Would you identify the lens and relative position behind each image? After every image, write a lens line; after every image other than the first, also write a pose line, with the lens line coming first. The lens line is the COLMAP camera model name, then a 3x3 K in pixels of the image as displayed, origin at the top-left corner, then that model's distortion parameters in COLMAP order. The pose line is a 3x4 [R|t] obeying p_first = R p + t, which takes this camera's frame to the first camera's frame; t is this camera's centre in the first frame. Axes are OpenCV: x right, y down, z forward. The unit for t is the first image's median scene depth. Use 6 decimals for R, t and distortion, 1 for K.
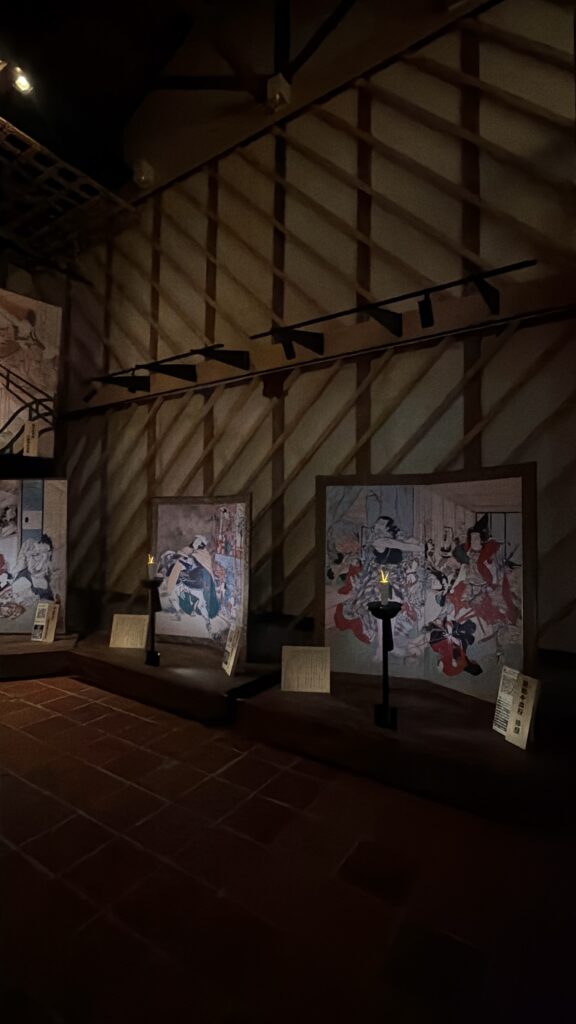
lens RADIAL K [[484.1, 0, 291.0], [0, 484.1, 511.0], [0, 0, 1]] dist [0.000751, 0.000154]
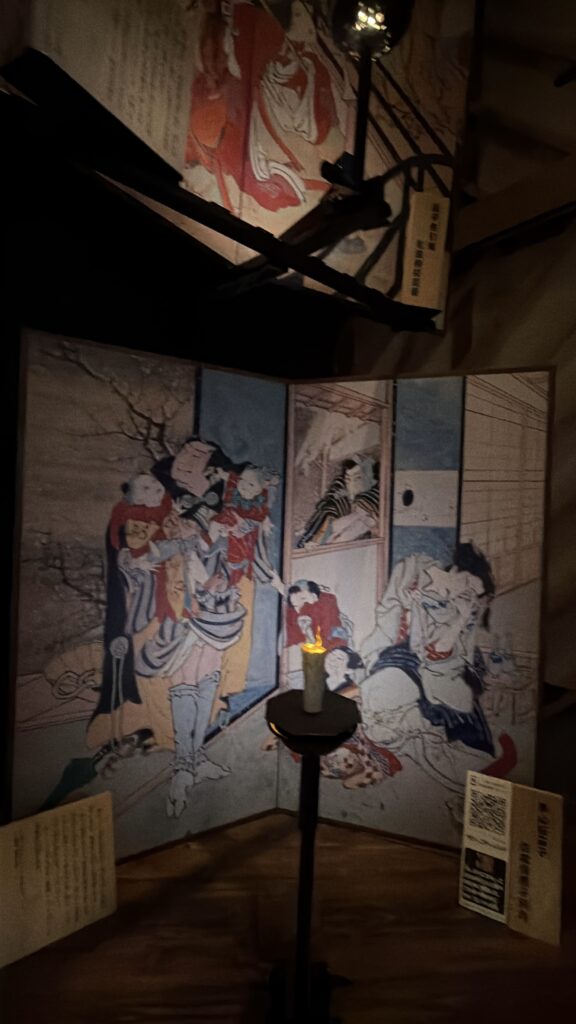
lens RADIAL K [[484.1, 0, 286.9], [0, 484.1, 513.8], [0, 0, 1]] dist [0.000751, 0.000154]
pose [[0.961842, 0.027075, -0.272262, -0.536281], [-0.020293, 0.999410, 0.027697, 0.021828], [0.272851, -0.021115, 0.961824, 0.657773]]
